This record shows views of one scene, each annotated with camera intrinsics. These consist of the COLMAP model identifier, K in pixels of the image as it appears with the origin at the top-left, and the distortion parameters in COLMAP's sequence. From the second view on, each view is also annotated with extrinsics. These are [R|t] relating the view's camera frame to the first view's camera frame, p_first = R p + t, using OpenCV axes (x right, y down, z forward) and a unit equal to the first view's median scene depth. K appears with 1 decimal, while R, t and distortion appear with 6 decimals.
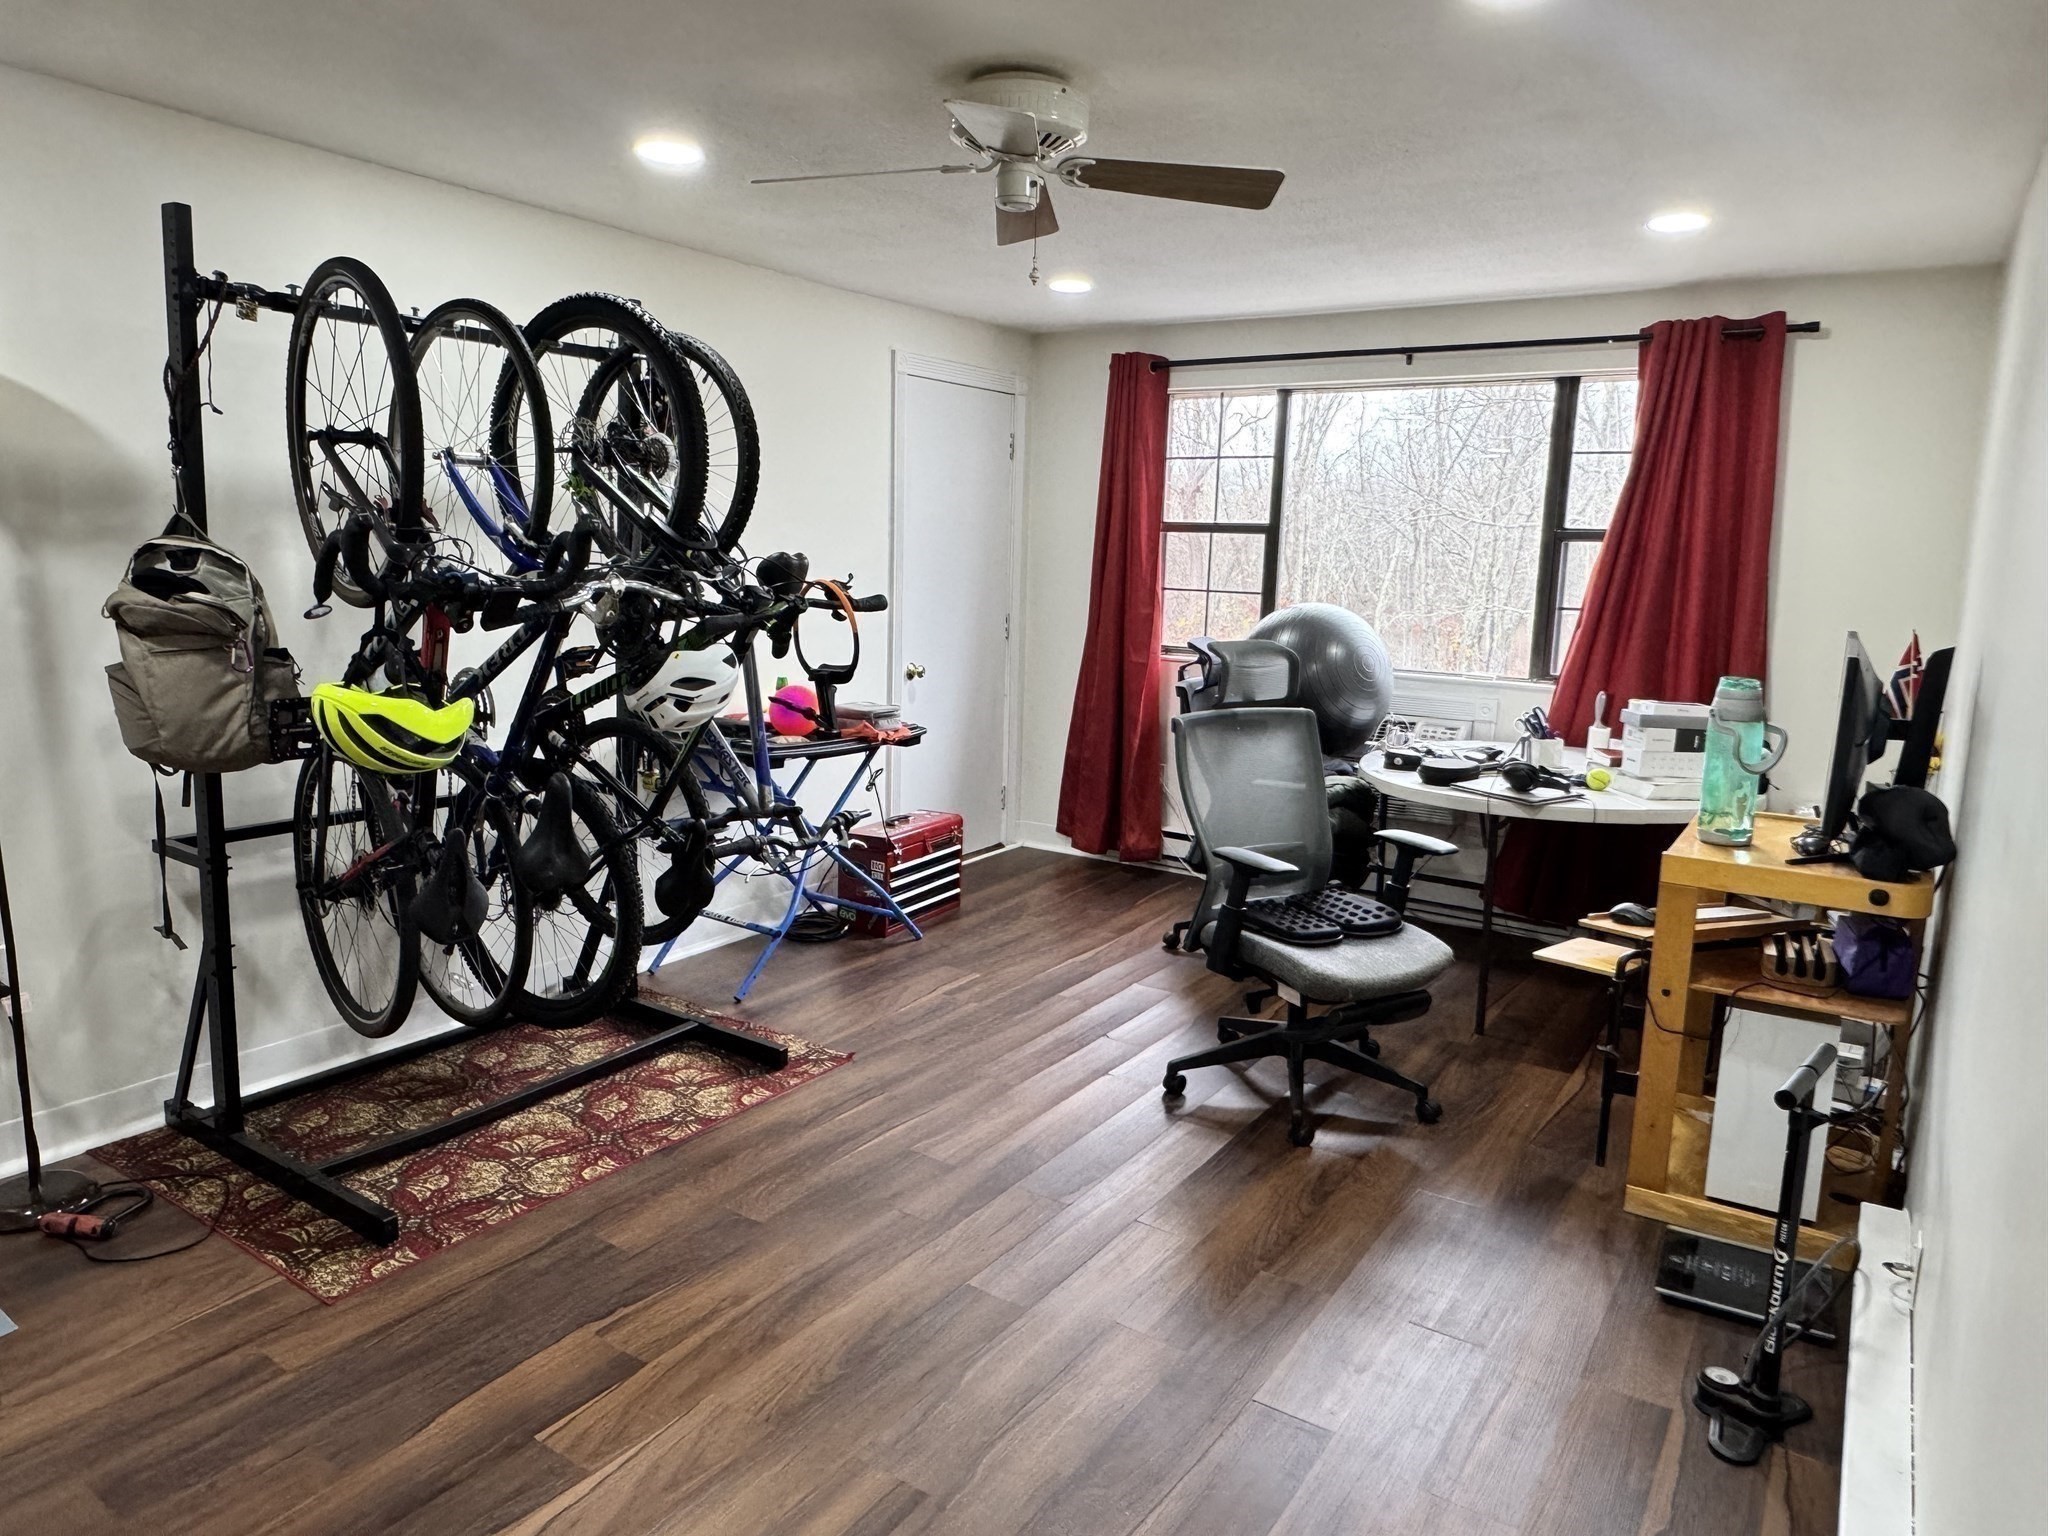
lens RADIAL K [[1320.6, 0, 1023.8], [0, 1320.6, 760.3], [0, 0, 1]] dist [0.003408, -0.000117]
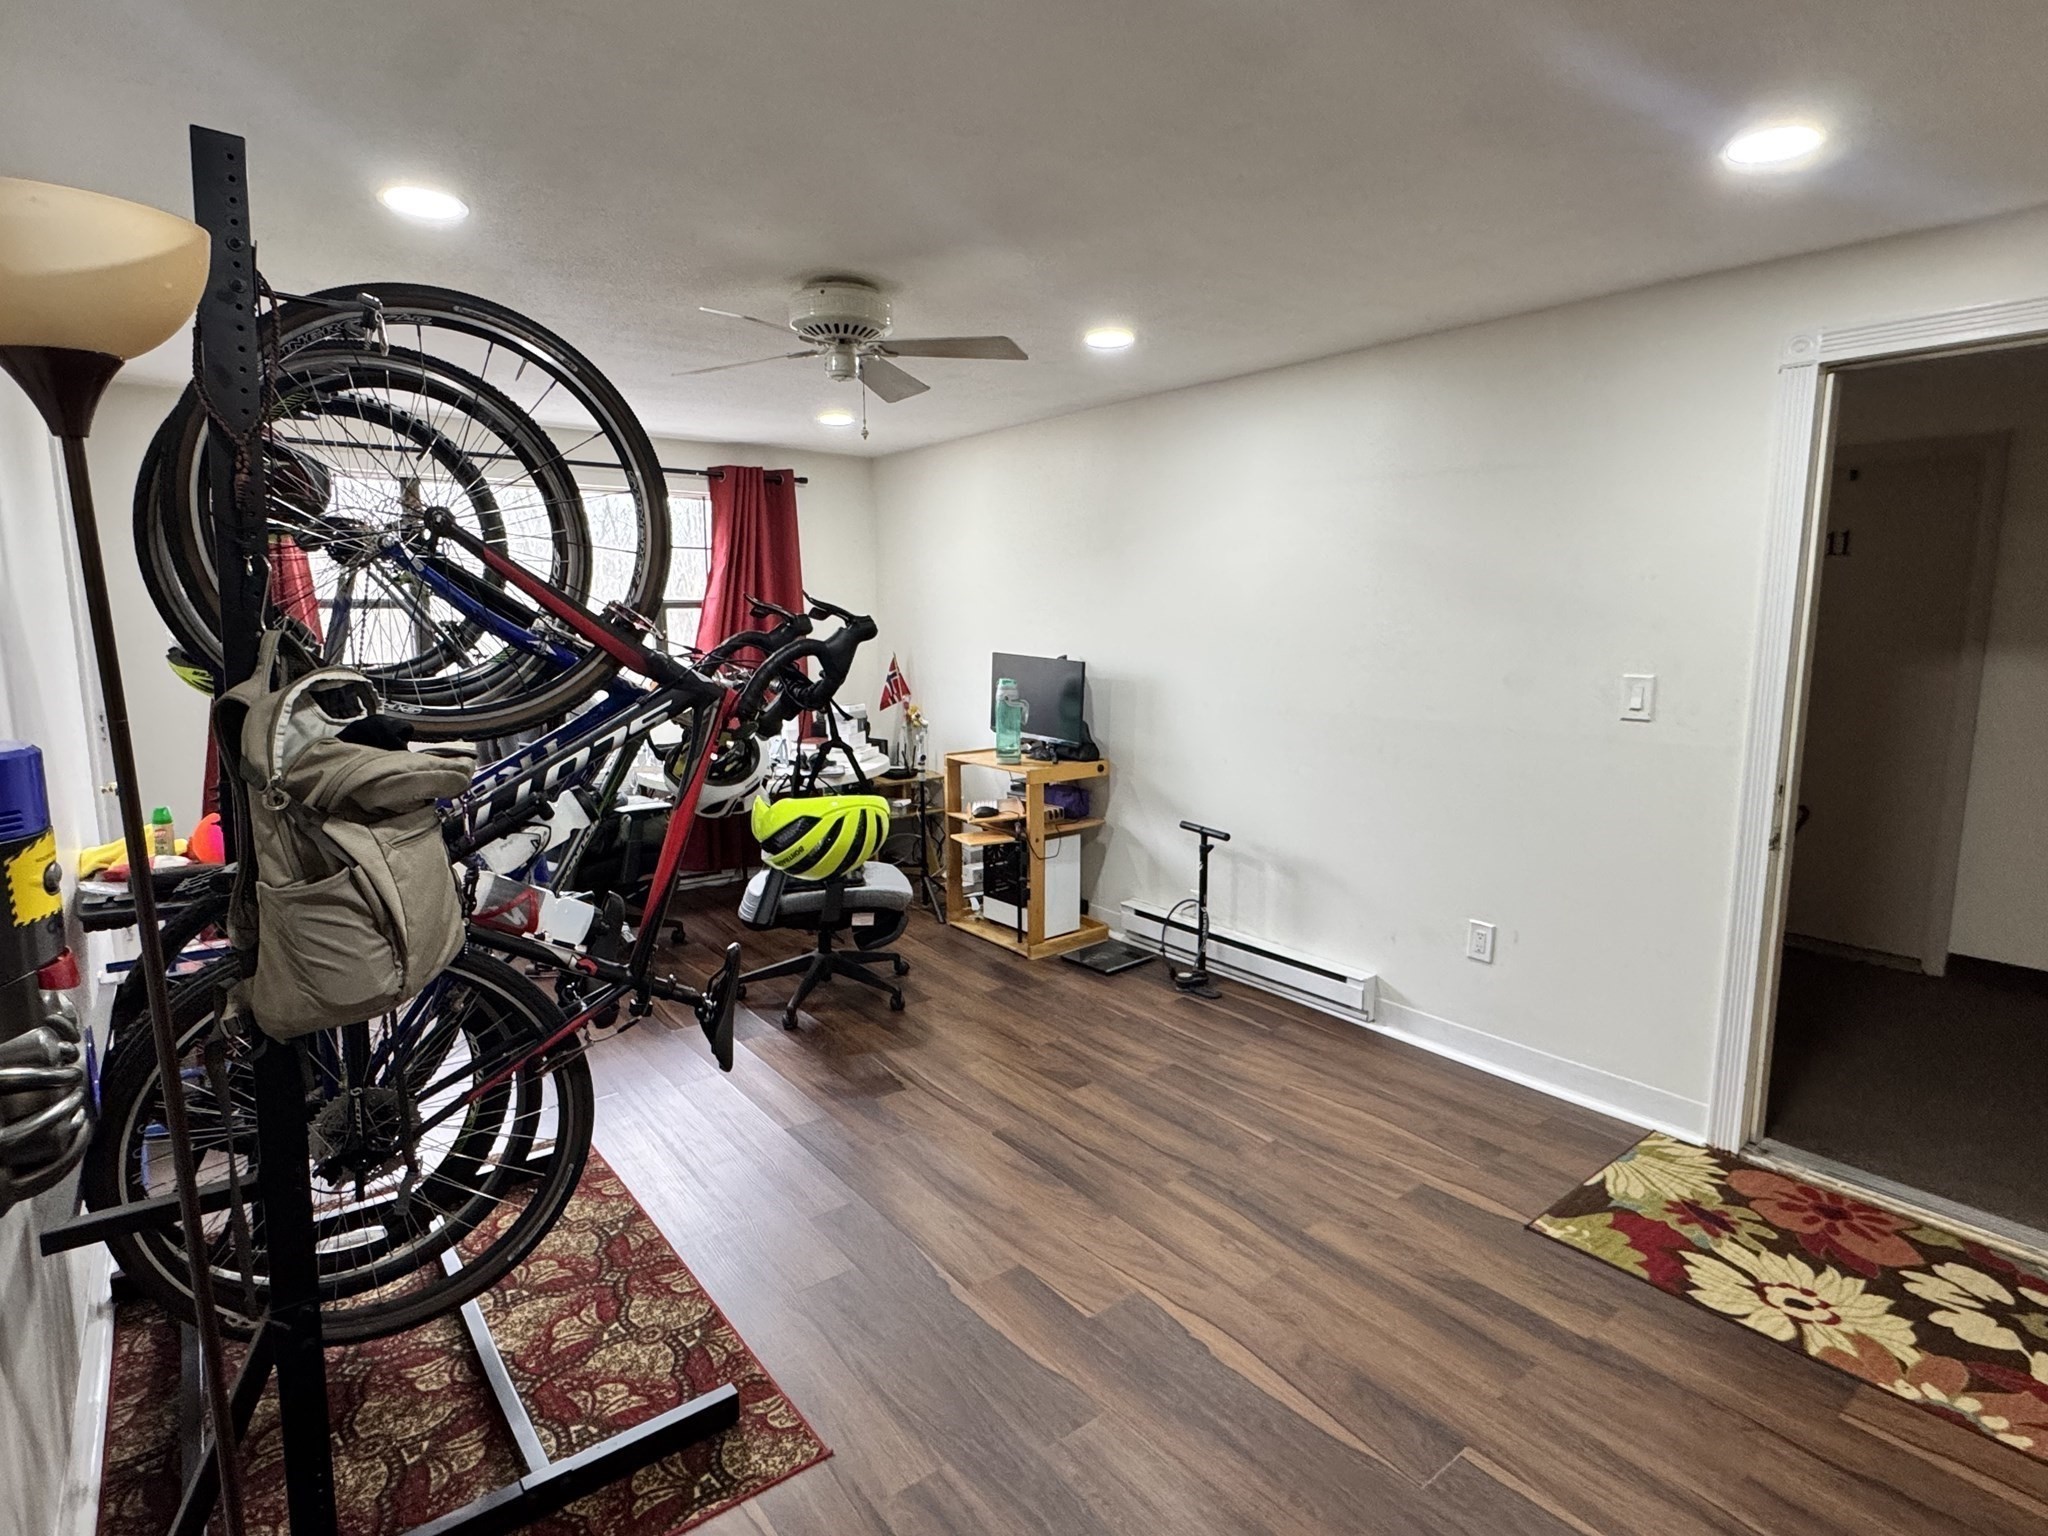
lens RADIAL K [[1054.7, 0, 1020.3], [0, 1054.7, 762.2], [0, 0, 1]] dist [-0.002803, -0.001290]
pose [[0.317106, -0.162457, 0.934372, -0.640265], [0.165799, 0.979543, 0.114042, -0.080528], [-0.933785, 0.118754, 0.337554, 0.323330]]
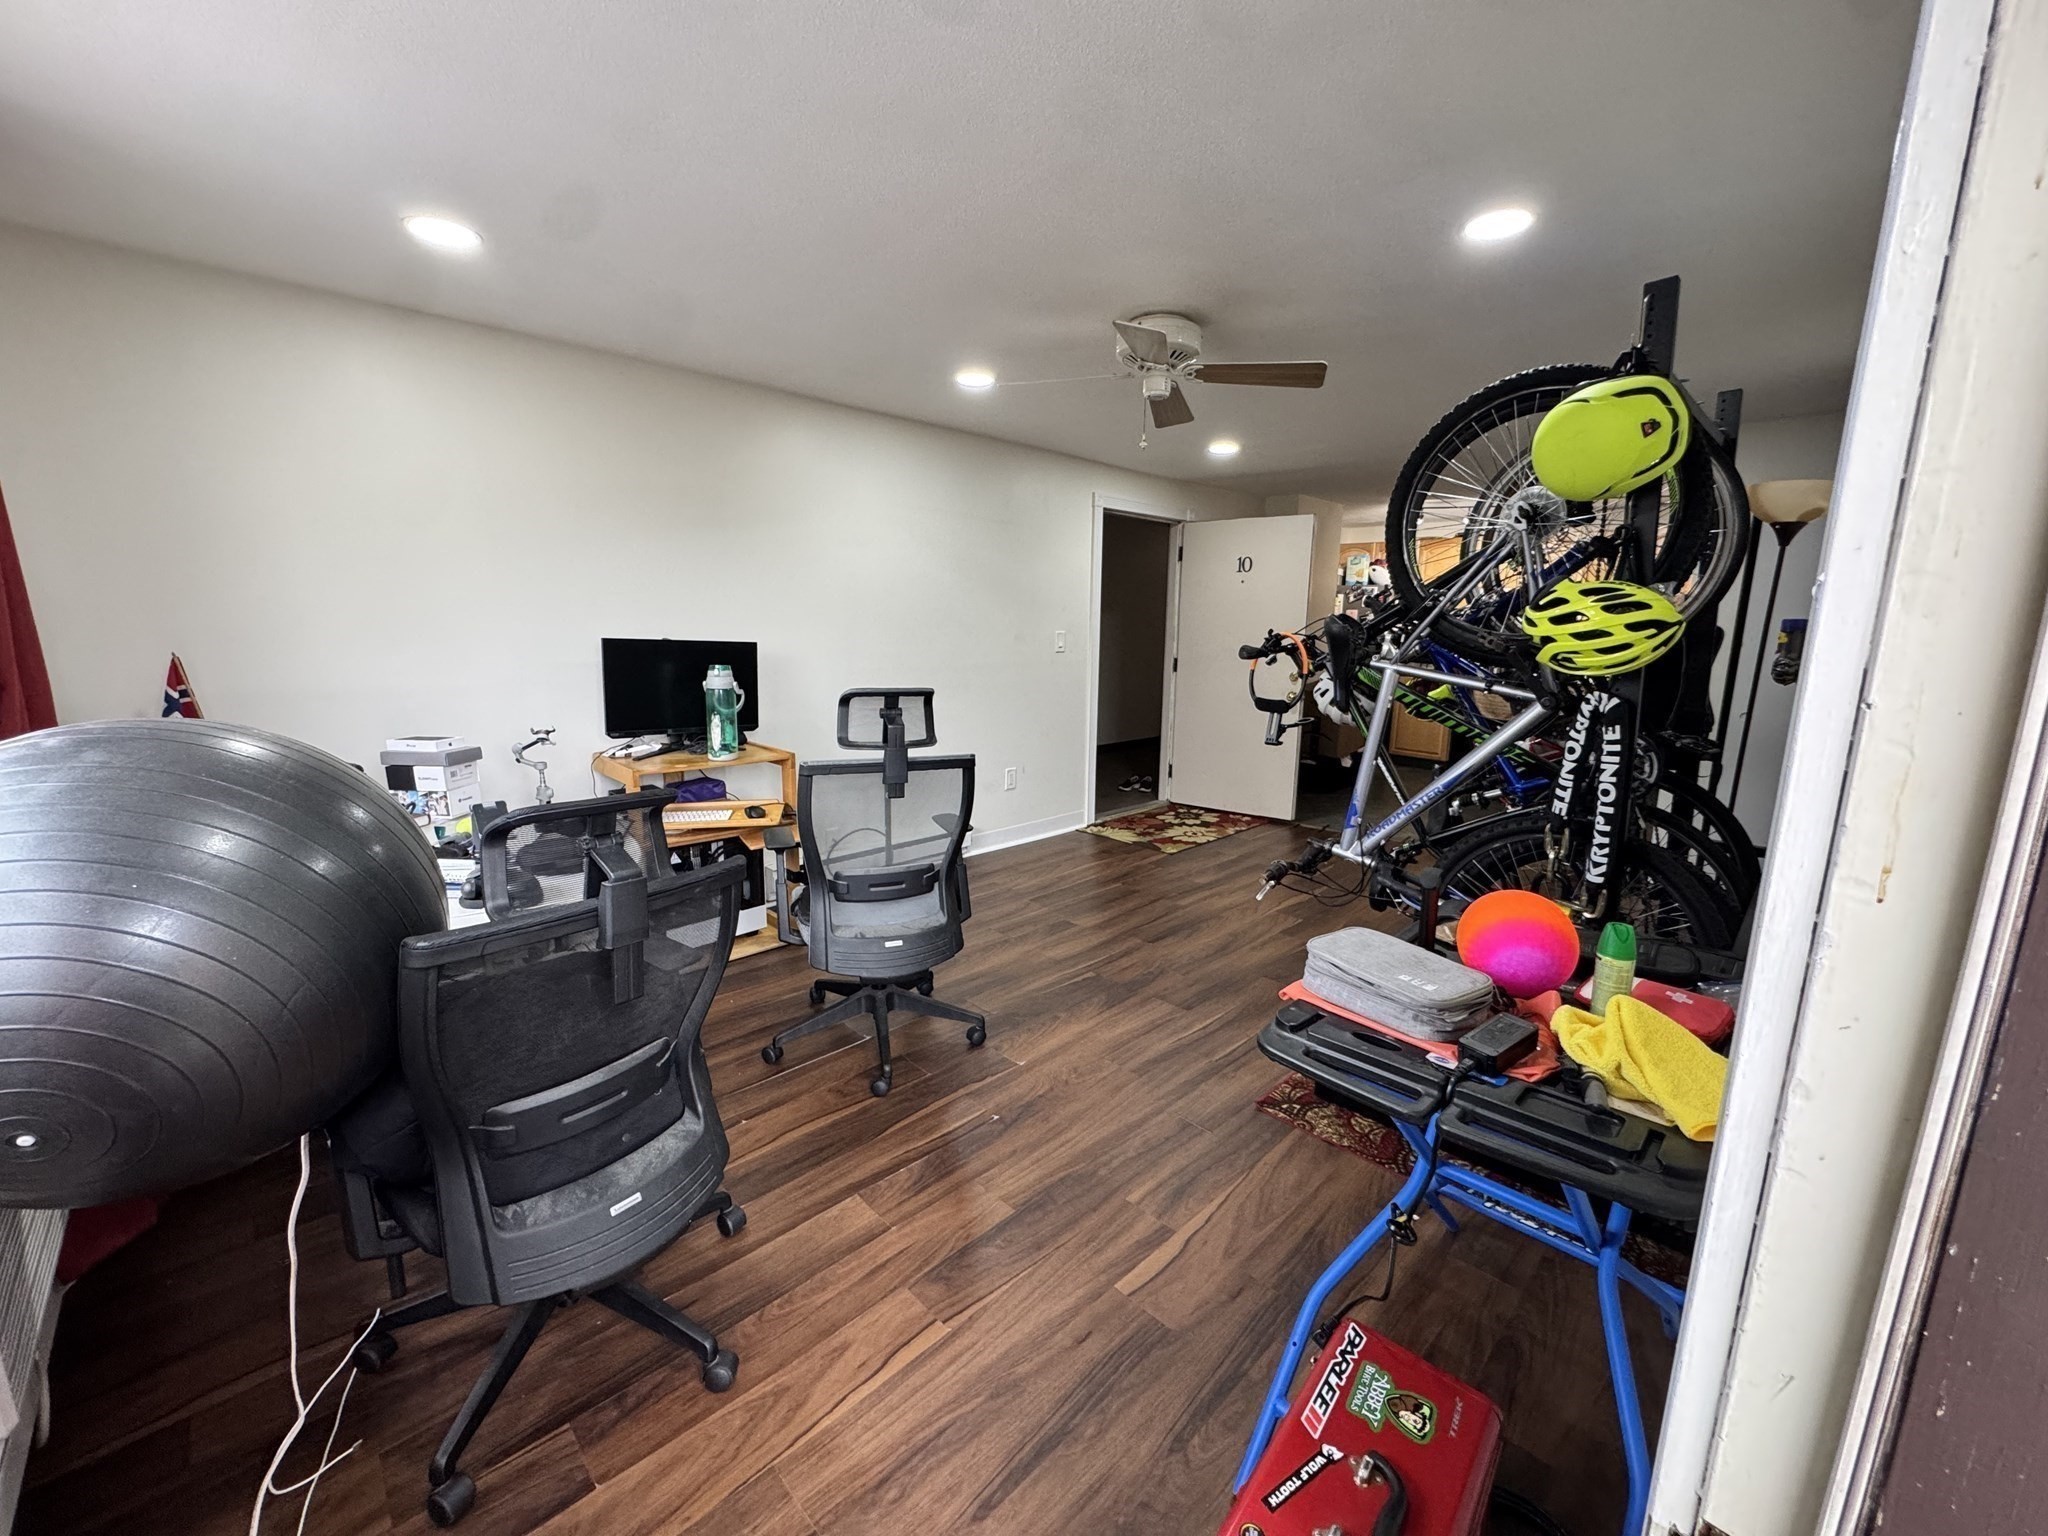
lens RADIAL K [[818.3, 0, 1020.1], [0, 818.3, 776.5], [0, 0, 1]] dist [-0.001682, 0.000920]
pose [[-0.976578, -0.079073, 0.200106, -0.047461], [-0.002561, 0.934227, 0.356669, -0.218086], [-0.215148, 0.347802, -0.912549, 1.345059]]
